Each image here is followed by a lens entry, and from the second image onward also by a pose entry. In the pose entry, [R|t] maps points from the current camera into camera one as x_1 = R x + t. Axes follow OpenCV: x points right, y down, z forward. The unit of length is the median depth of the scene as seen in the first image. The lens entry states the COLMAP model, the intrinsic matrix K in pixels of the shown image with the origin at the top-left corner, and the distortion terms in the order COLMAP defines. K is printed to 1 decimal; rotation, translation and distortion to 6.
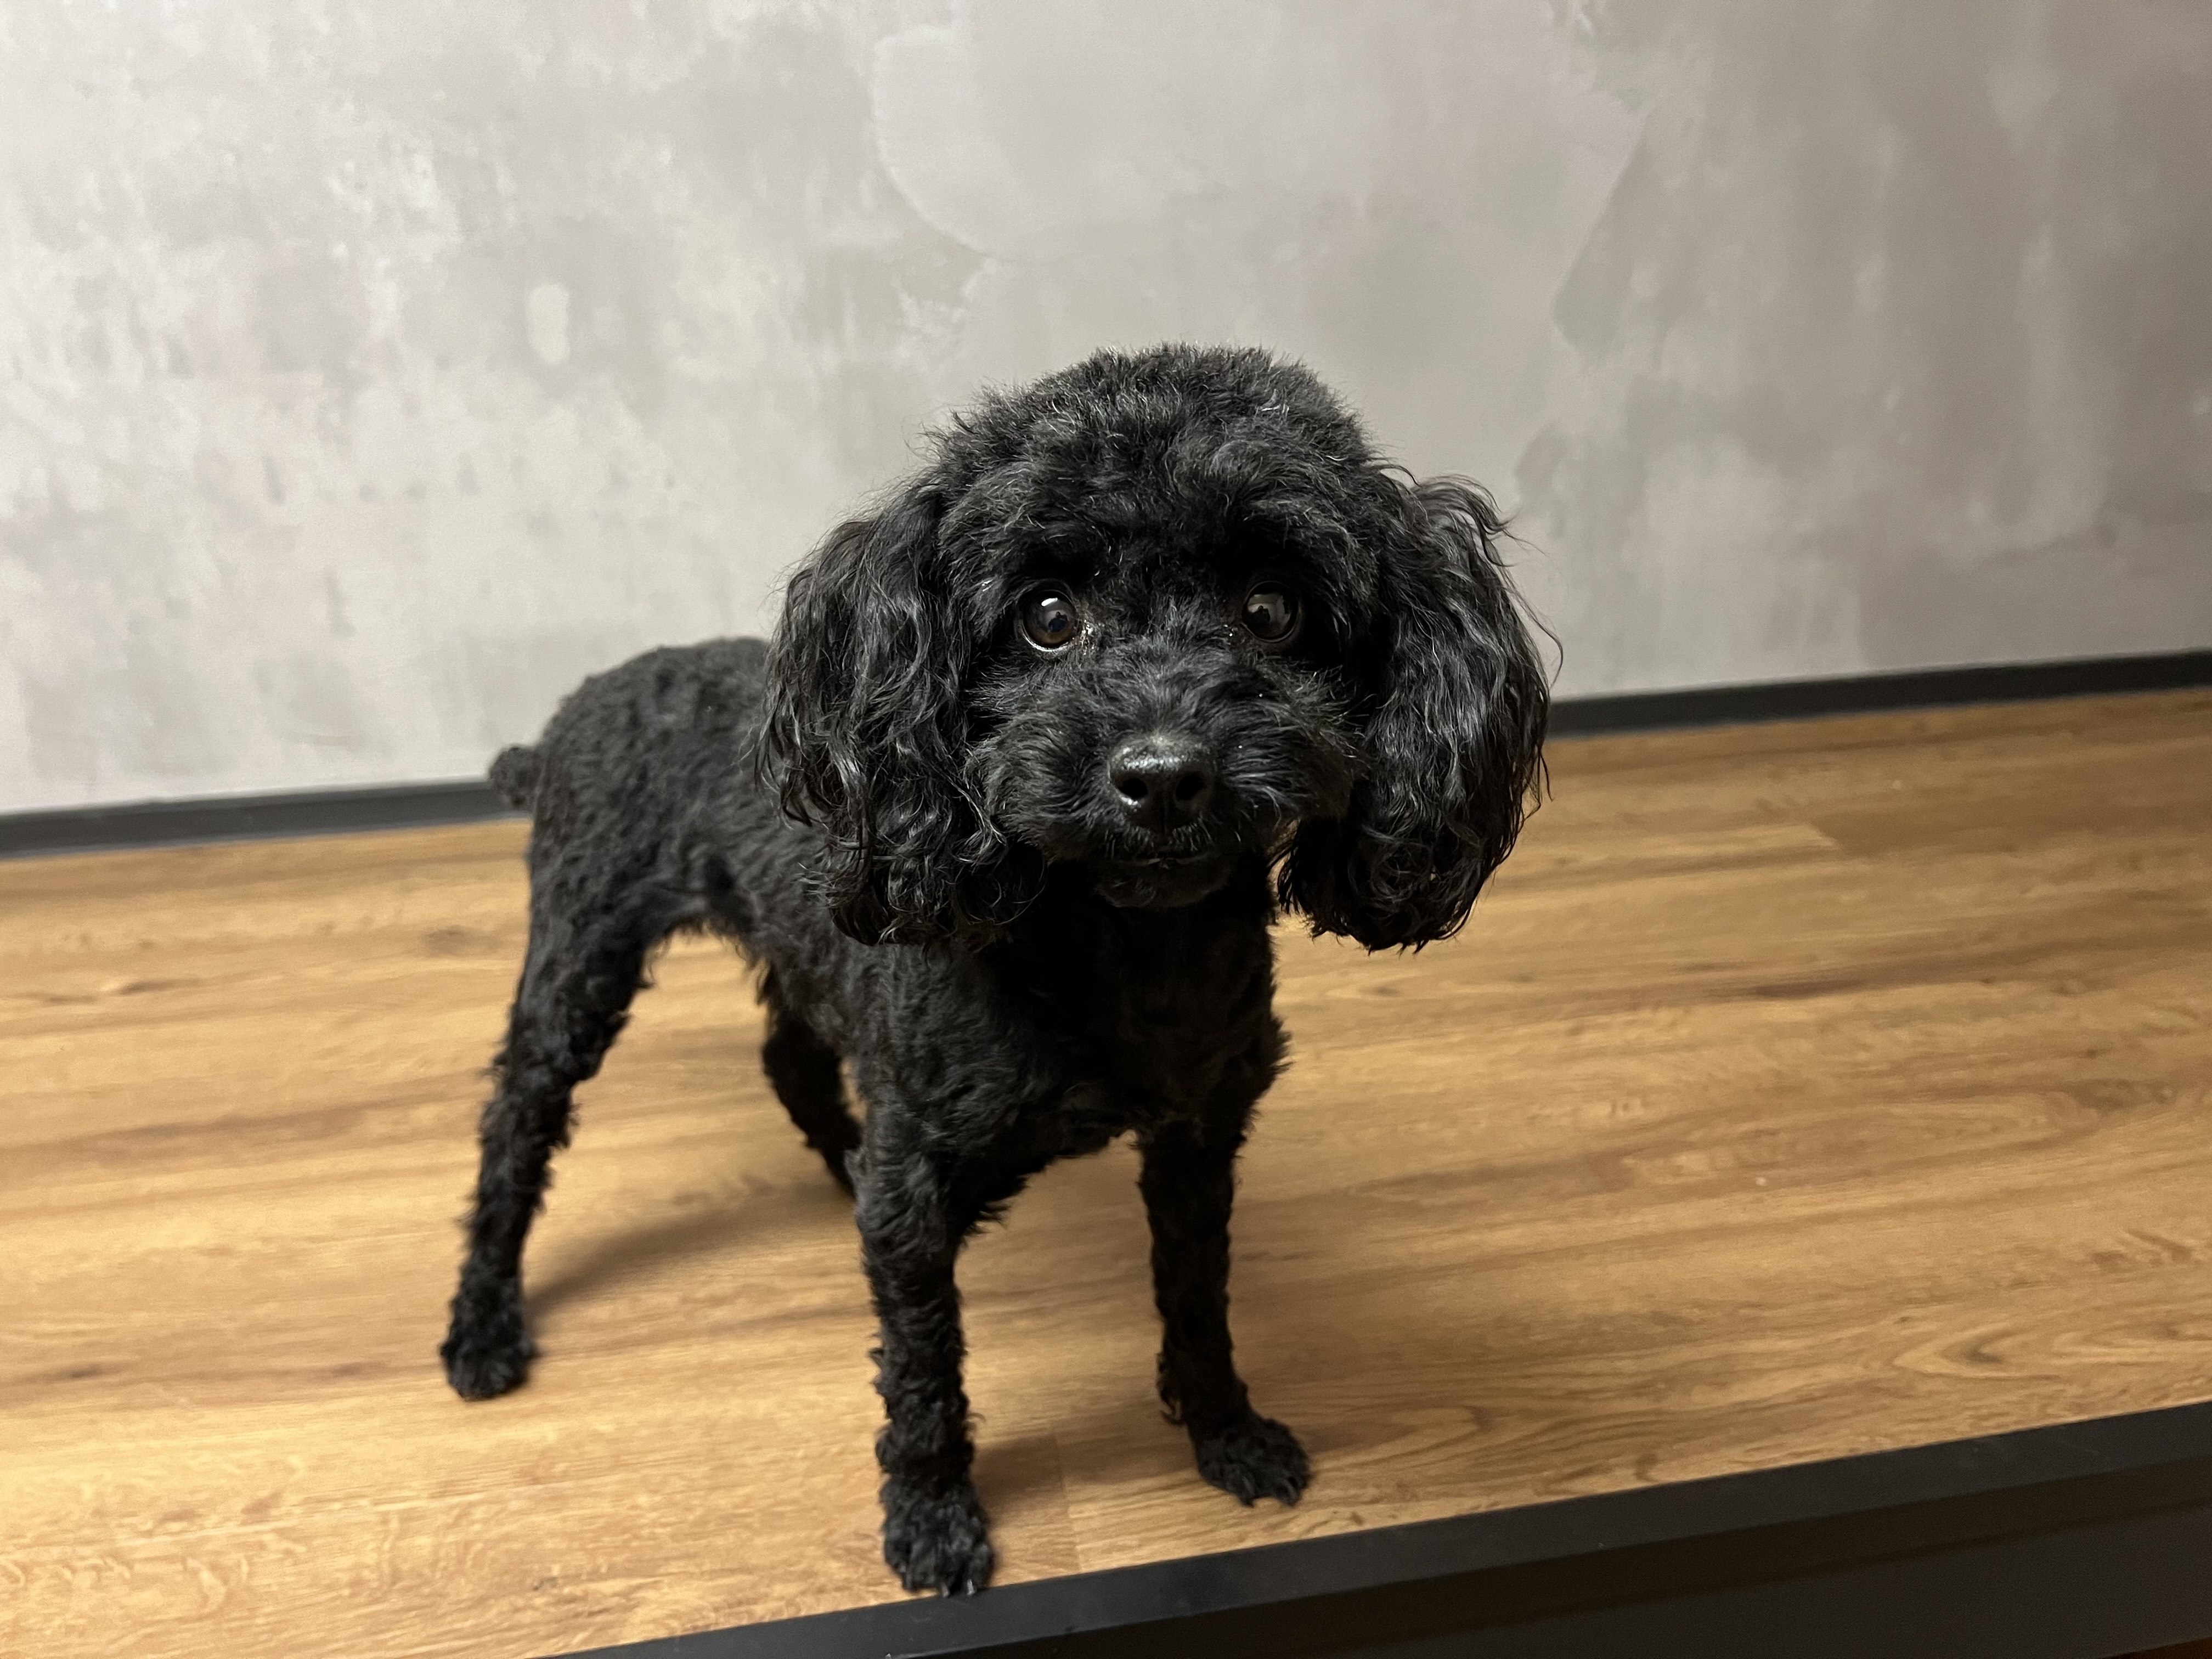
lens RADIAL K [[1714.3, 0, 1127.2], [0, 1714.3, 823.9], [0, 0, 1]] dist [0.007298, -0.025561]
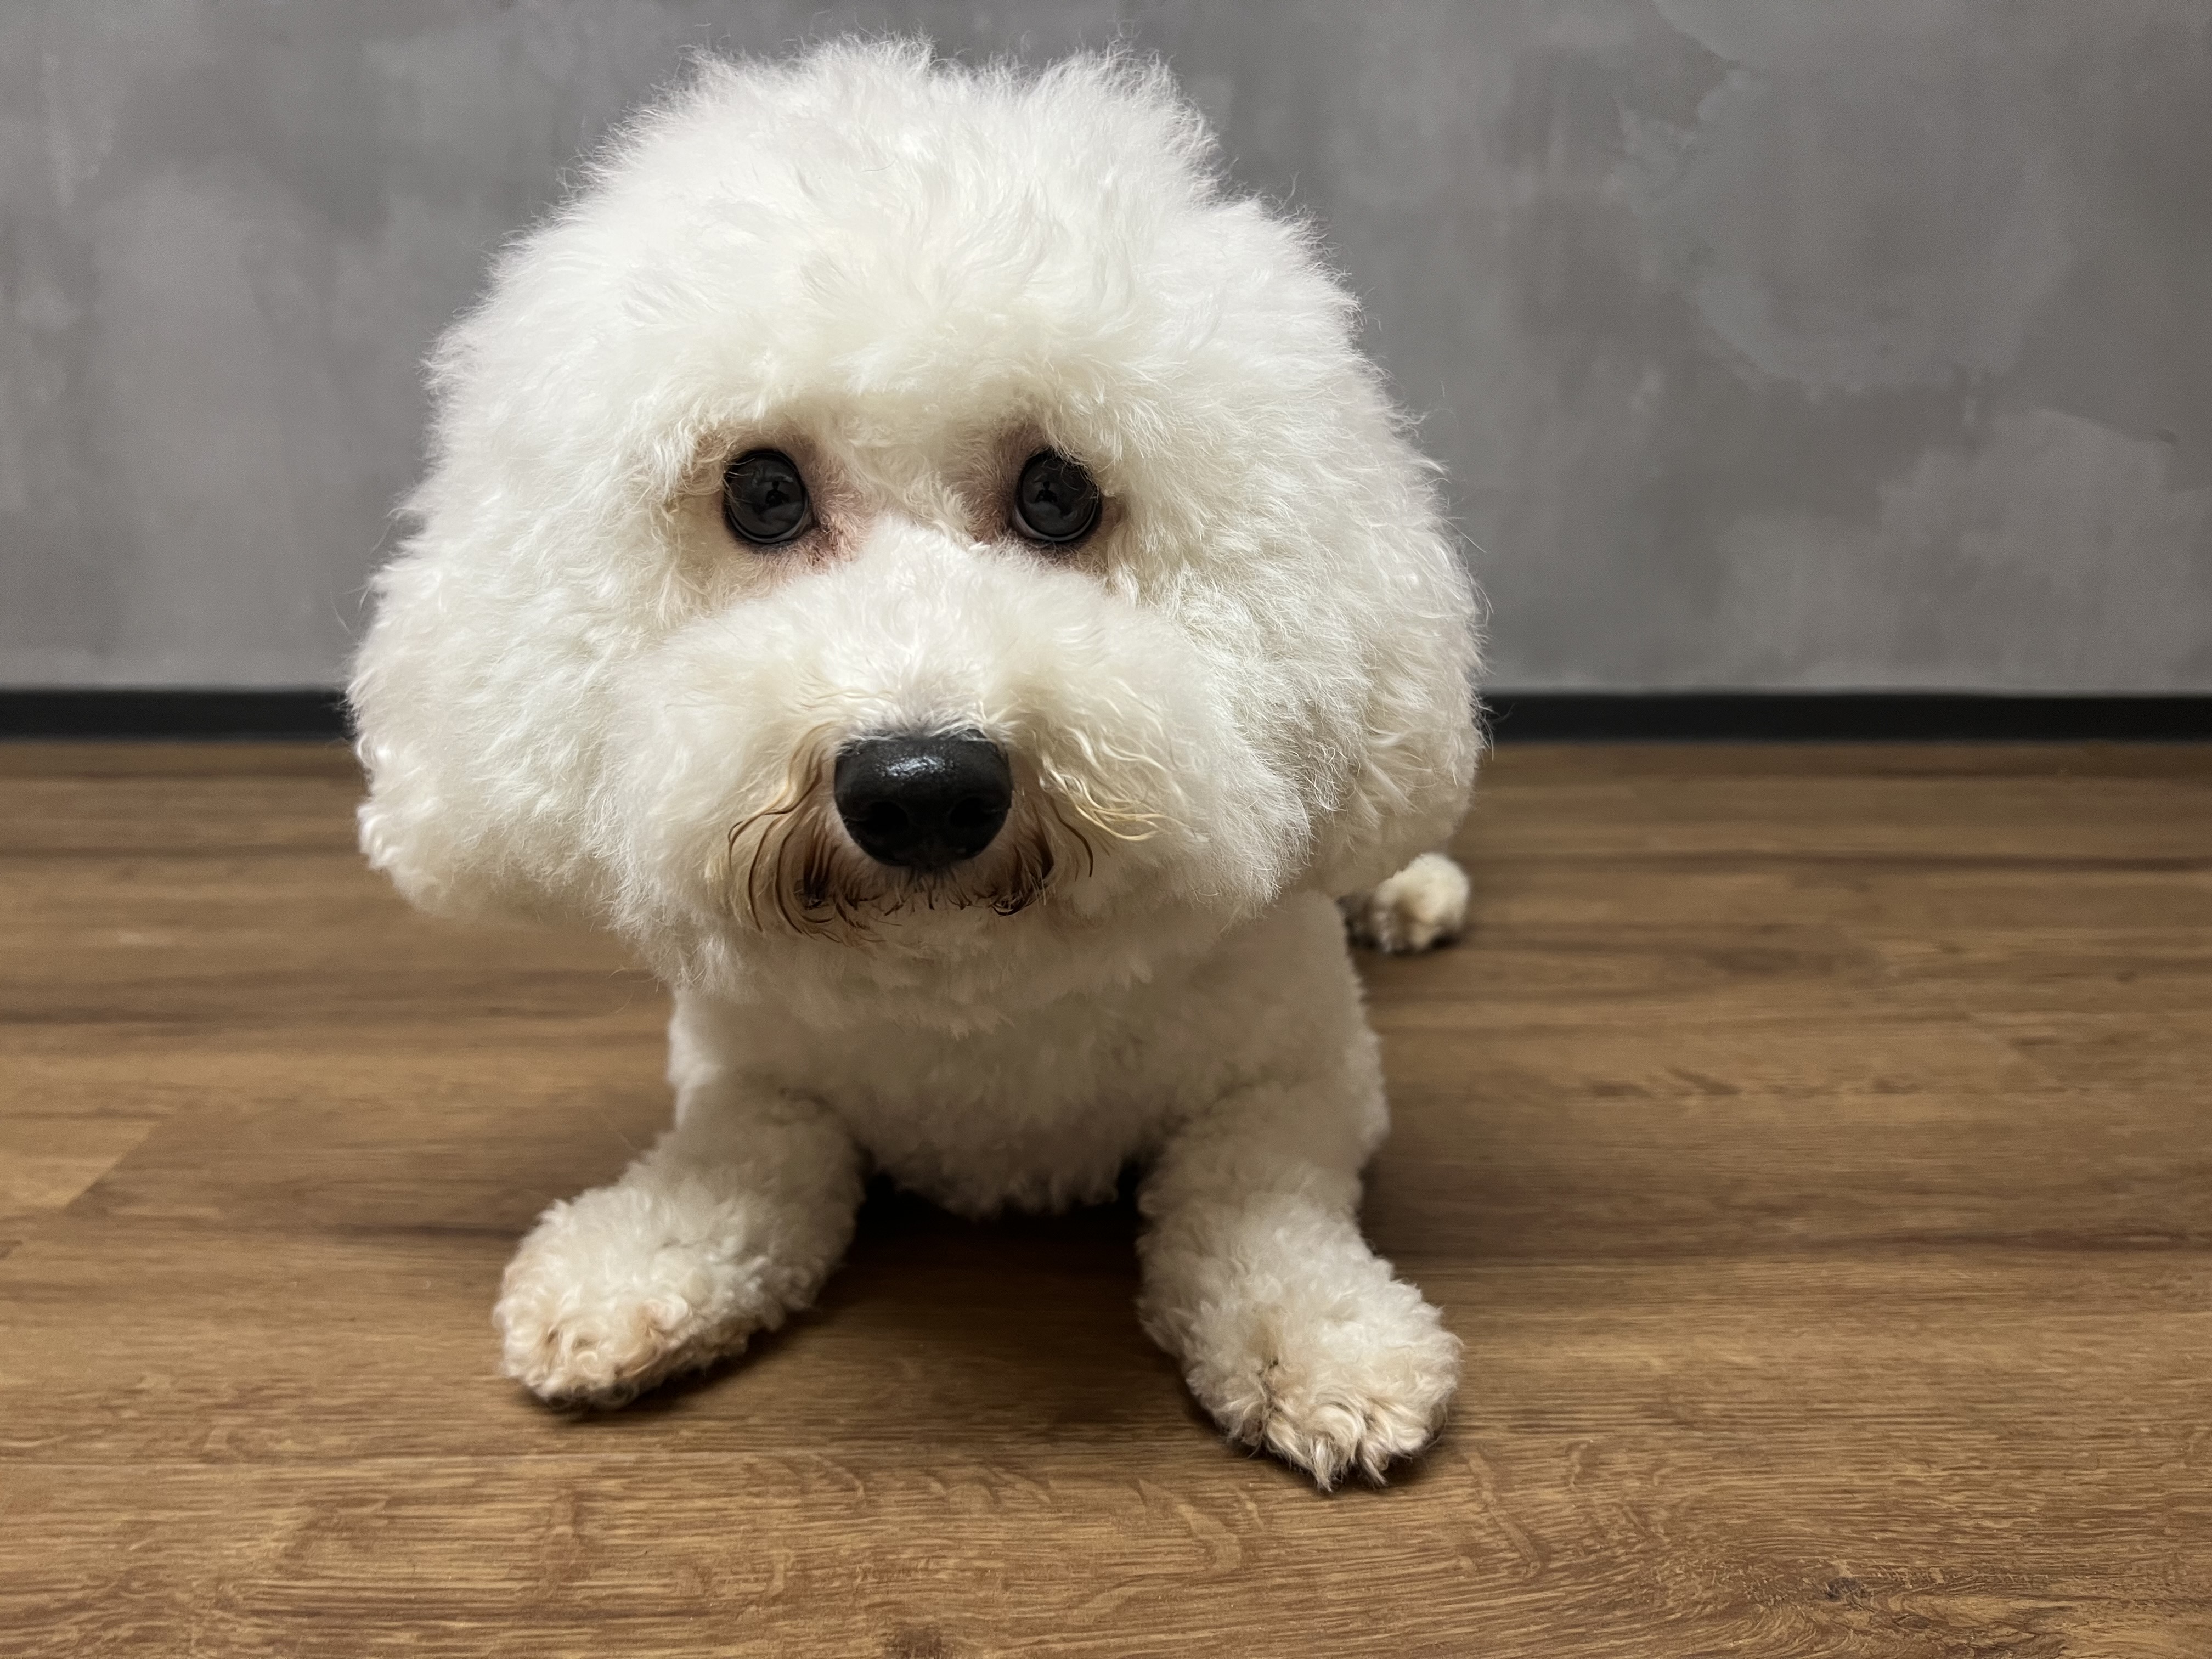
lens RADIAL K [[1714.3, 0, 1098.7], [0, 1714.3, 835.4], [0, 0, 1]] dist [0.007298, -0.025561]
pose [[0.990616, 0.058801, -0.123377, -0.264432], [-0.073530, 0.990235, -0.118440, 0.150304], [0.115208, 0.126401, 0.985266, 0.218132]]
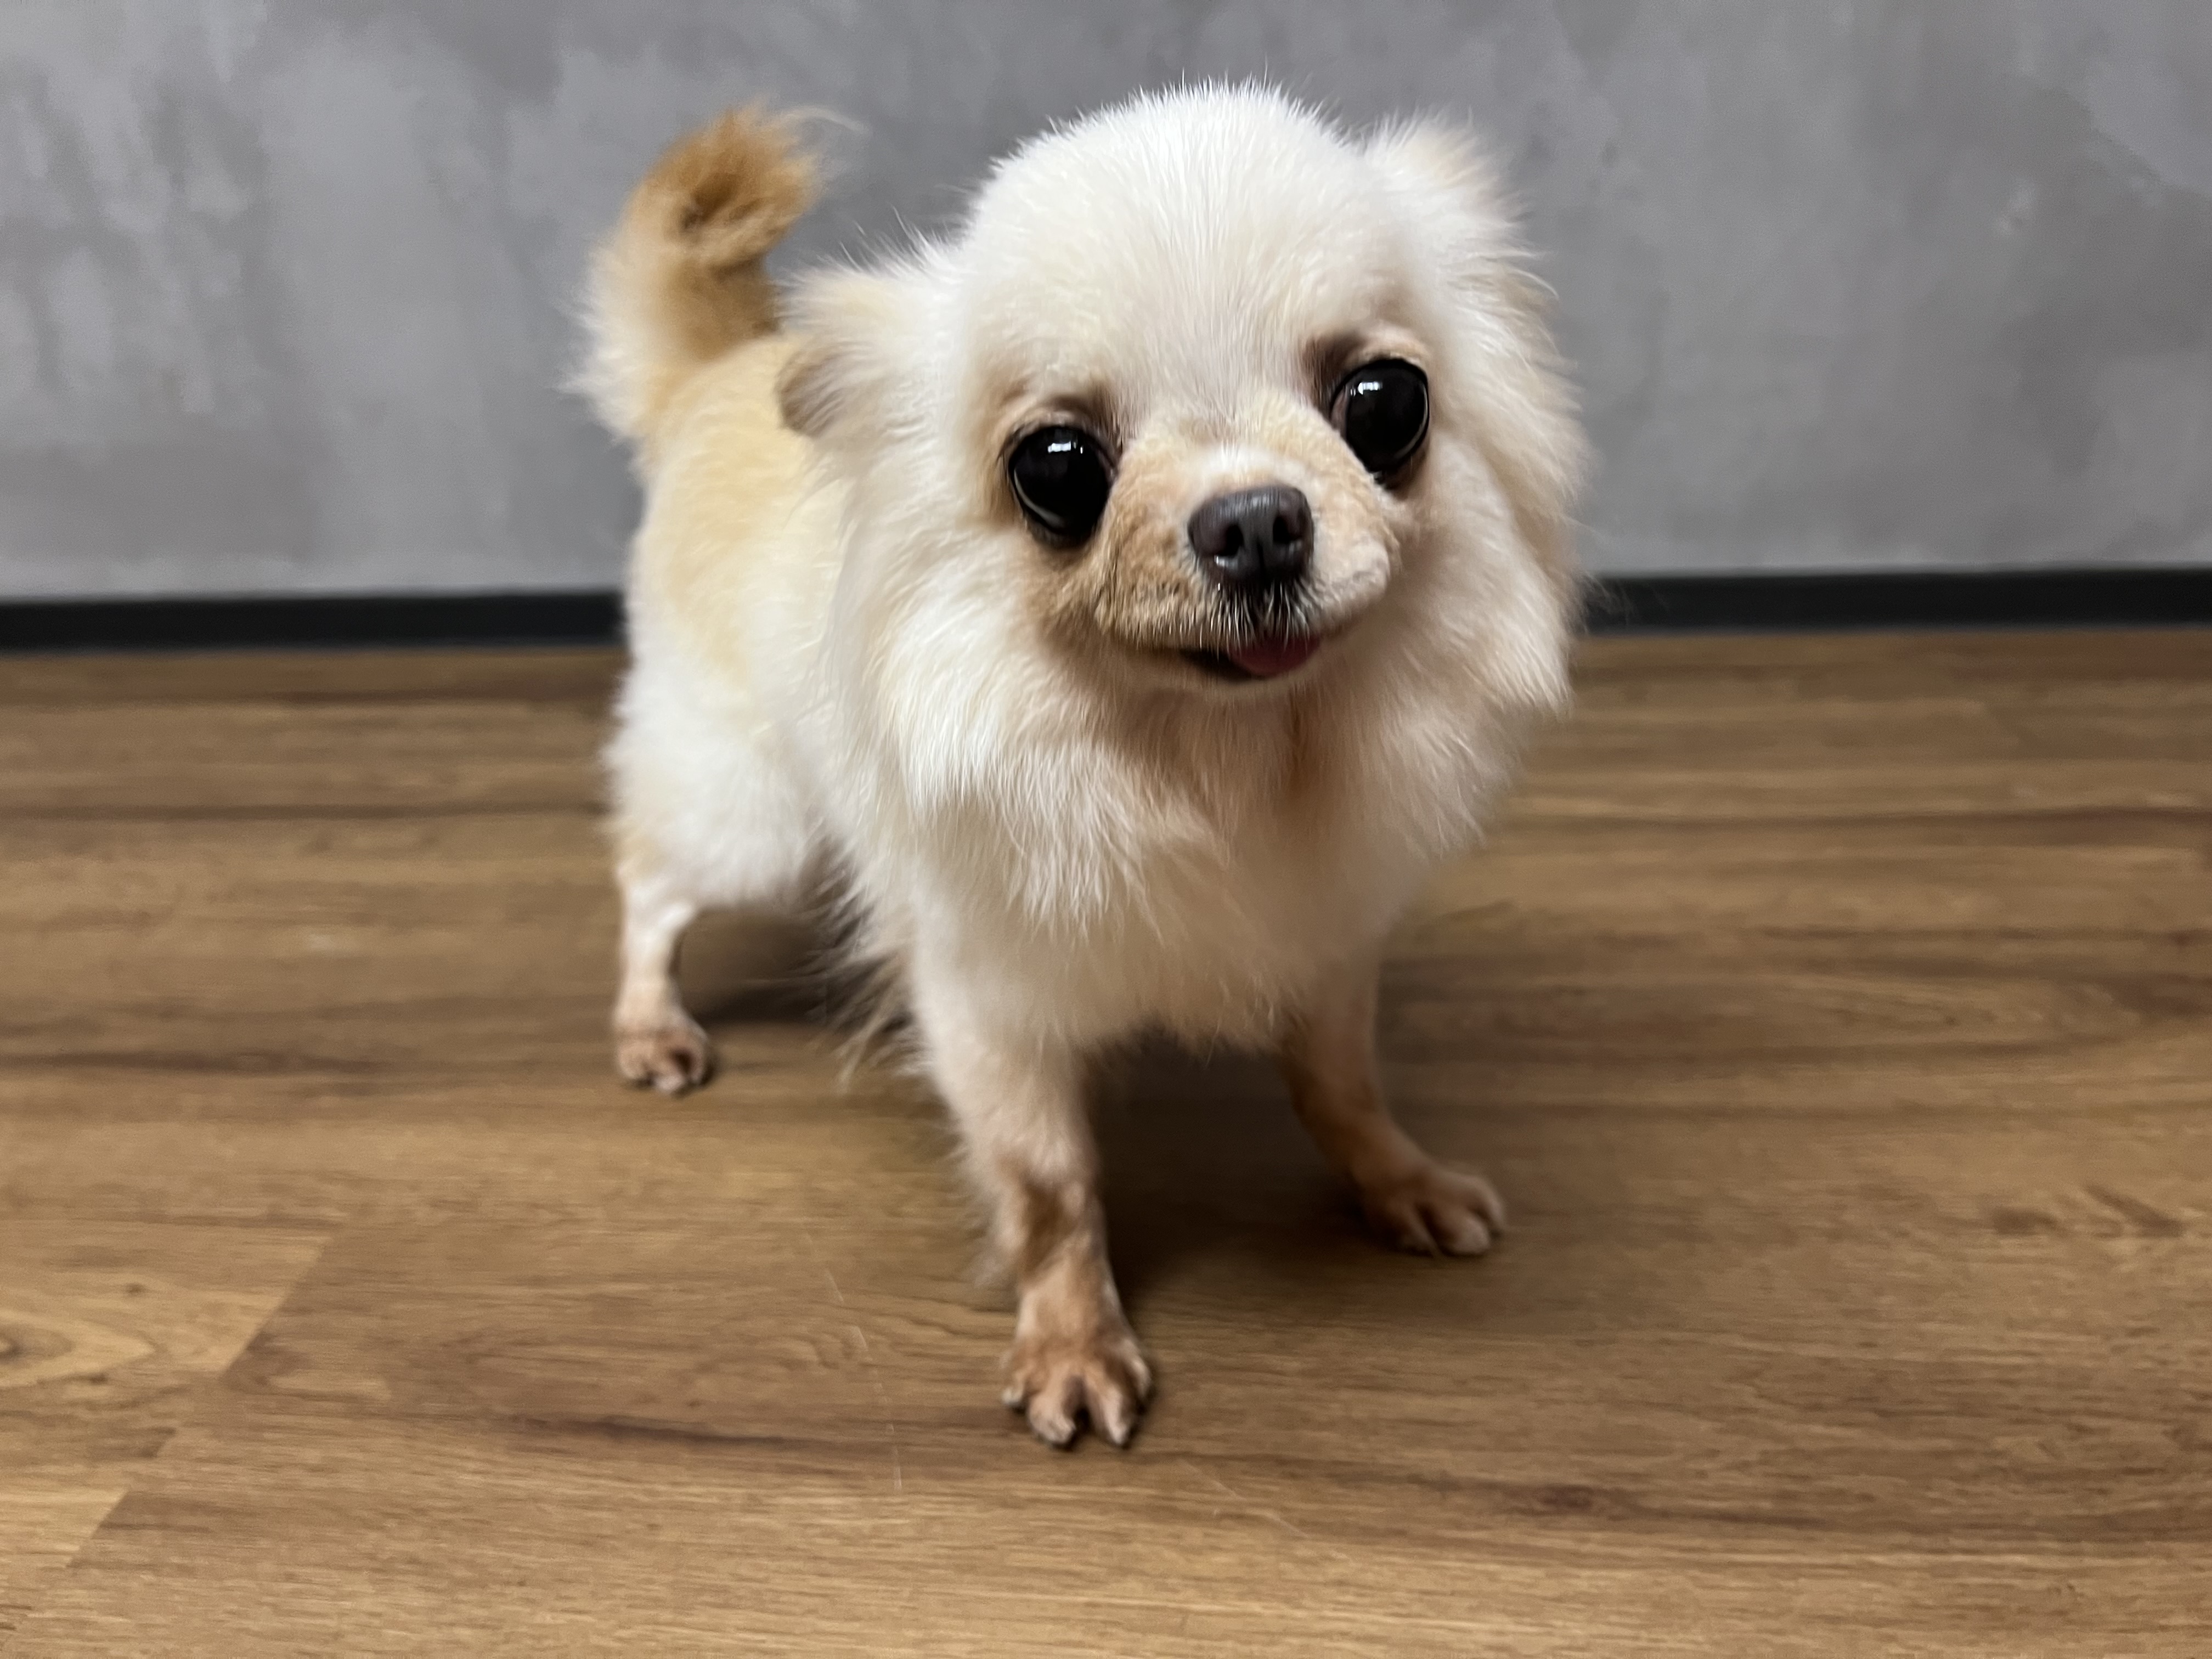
lens RADIAL K [[1714.3, 0, 1110.2], [0, 1714.3, 800.6], [0, 0, 1]] dist [0.007298, -0.025561]
pose [[0.969019, 0.075035, -0.235314, -0.291442], [-0.074131, 0.997168, 0.012696, 0.070727], [0.235600, 0.005142, 0.971837, 0.287523]]
